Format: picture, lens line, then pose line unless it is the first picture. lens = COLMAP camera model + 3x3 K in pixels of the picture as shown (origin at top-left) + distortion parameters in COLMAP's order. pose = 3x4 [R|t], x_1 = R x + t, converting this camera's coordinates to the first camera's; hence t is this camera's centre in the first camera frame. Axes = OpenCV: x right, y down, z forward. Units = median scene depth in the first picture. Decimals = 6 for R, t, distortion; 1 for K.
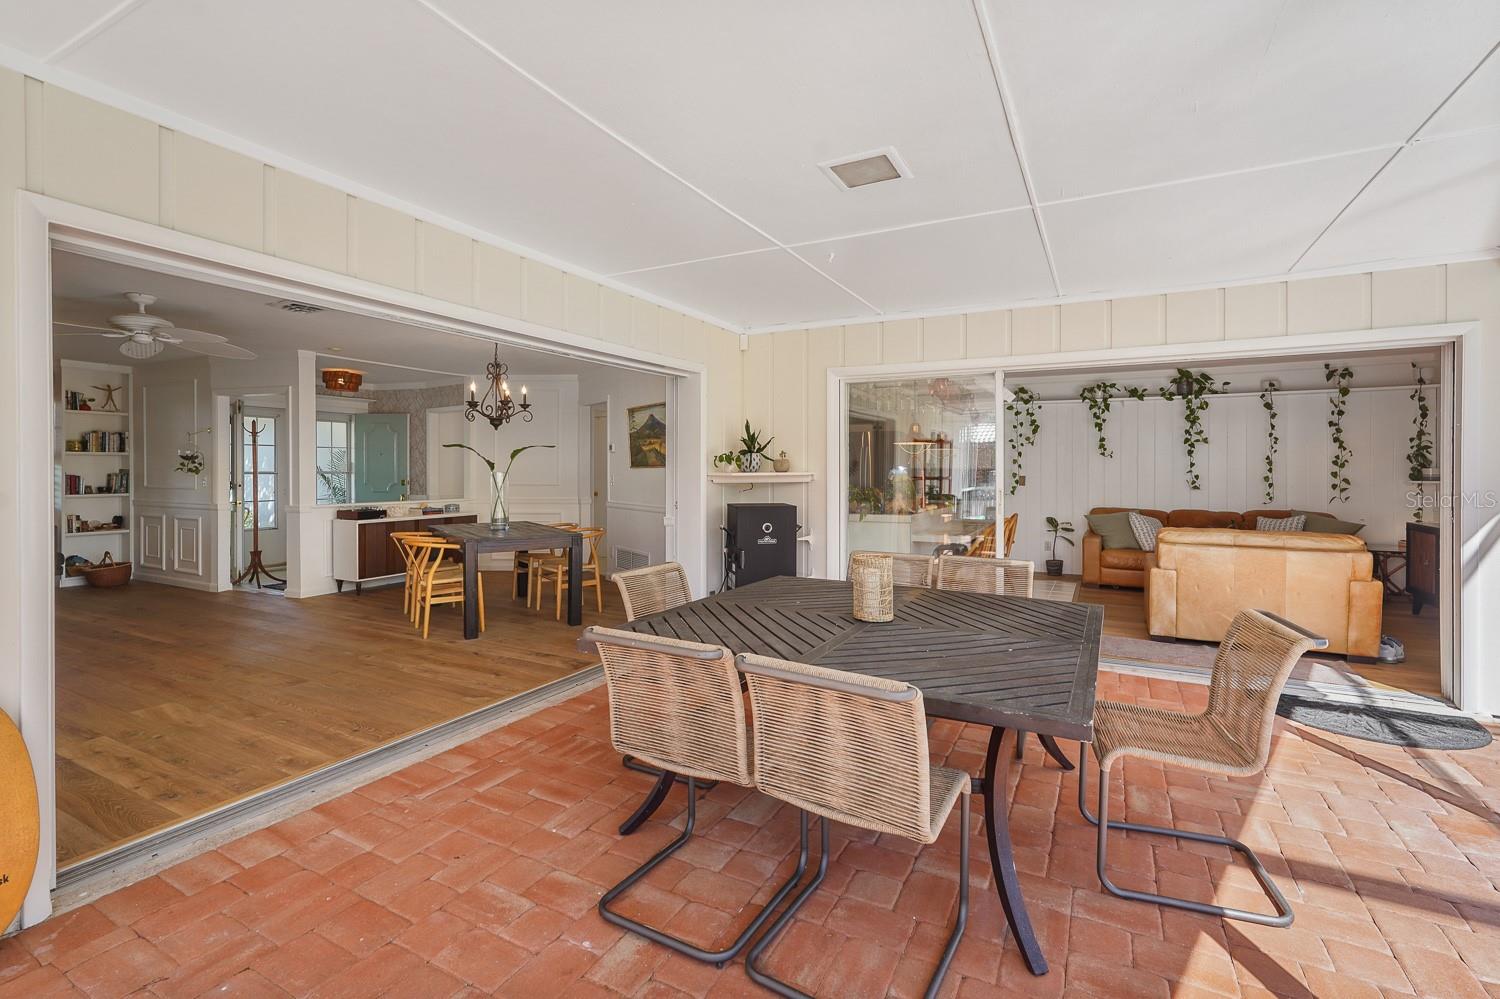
lens RADIAL K [[674.8, 0, 749.7], [0, 674.8, 473.2], [0, 0, 1]] dist [-0.026991, 0.011801]
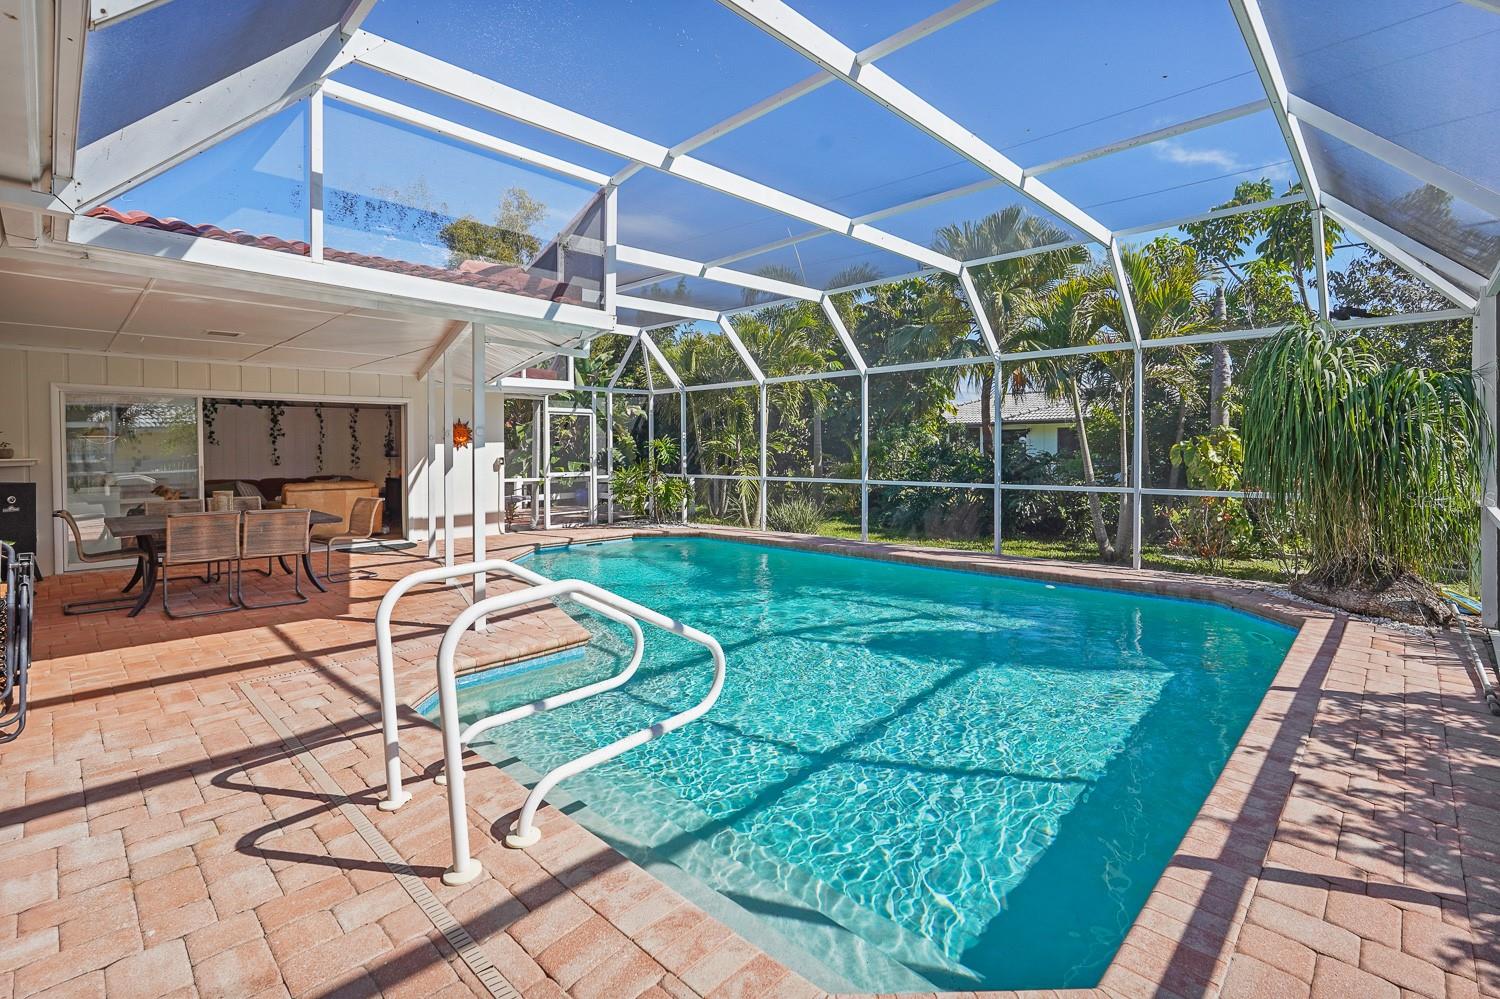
lens RADIAL K [[690.0, 0, 744.4], [0, 690.0, 451.7], [0, 0, 1]] dist [0.000352, 0.000141]
pose [[0.282907, -0.008946, 0.959106, -0.737913], [0.013245, 0.999898, 0.005420, -0.002497], [-0.959056, 0.011170, 0.282996, -0.662883]]
